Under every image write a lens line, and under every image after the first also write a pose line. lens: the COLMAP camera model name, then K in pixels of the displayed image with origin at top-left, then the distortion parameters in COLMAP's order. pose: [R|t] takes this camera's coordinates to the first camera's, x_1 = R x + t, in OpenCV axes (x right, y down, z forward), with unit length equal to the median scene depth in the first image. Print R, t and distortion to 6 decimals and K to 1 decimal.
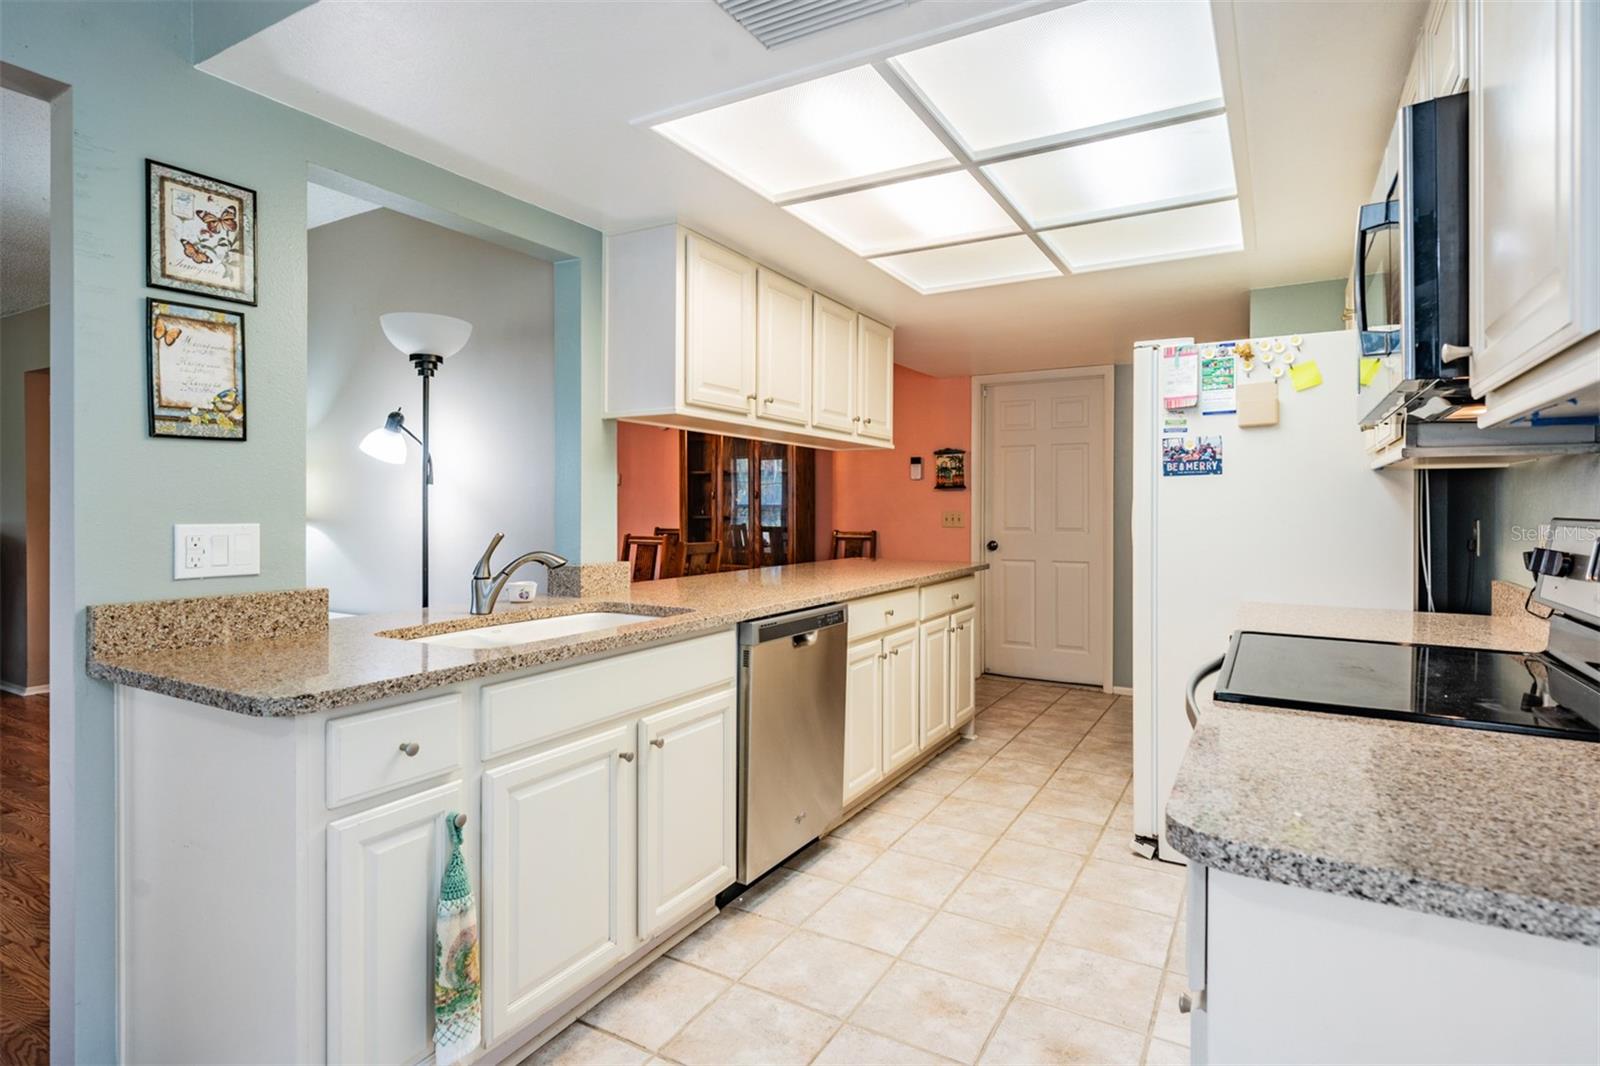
lens RADIAL K [[825.9, 0, 799.2], [0, 825.9, 522.3], [0, 0, 1]] dist [0.001302, 0.000582]
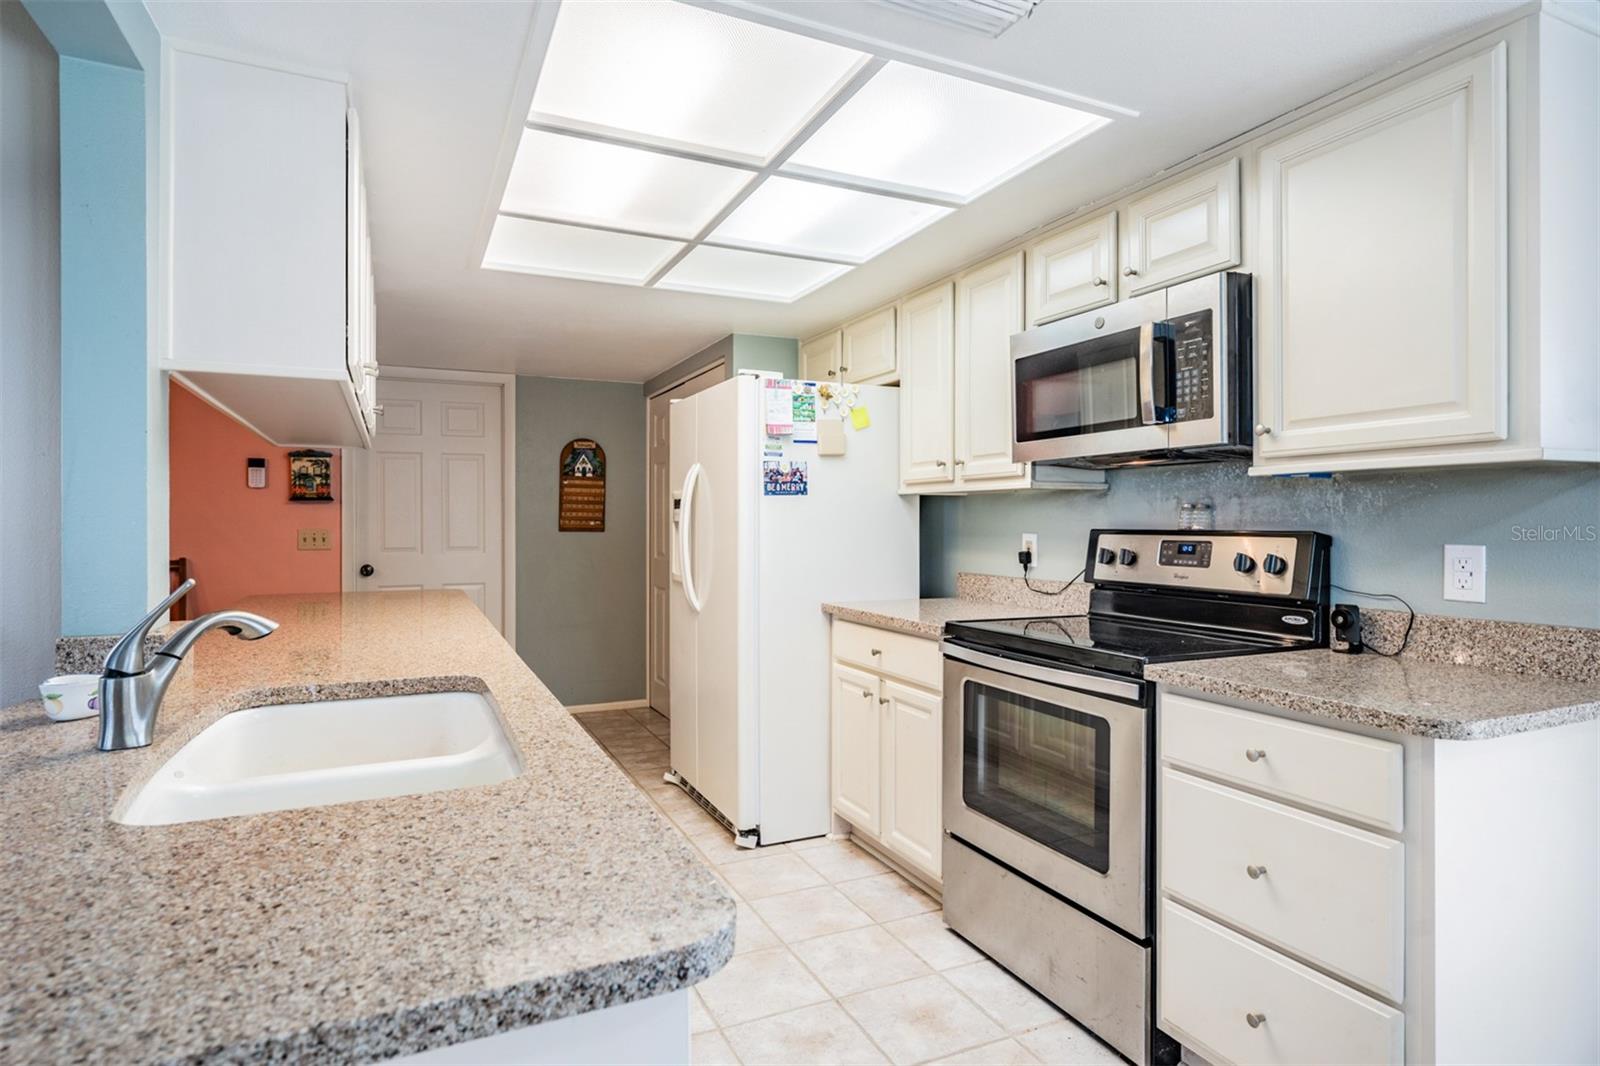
lens RADIAL K [[855.1, 0, 800.0], [0, 855.1, 533.0], [0, 0, 1]] dist [-0.000558, 0.000440]
pose [[0.572056, -0.011798, 0.820130, -0.468919], [0.017754, 0.999840, 0.002000, -0.007177], [-0.820022, 0.013416, 0.572174, 0.314875]]
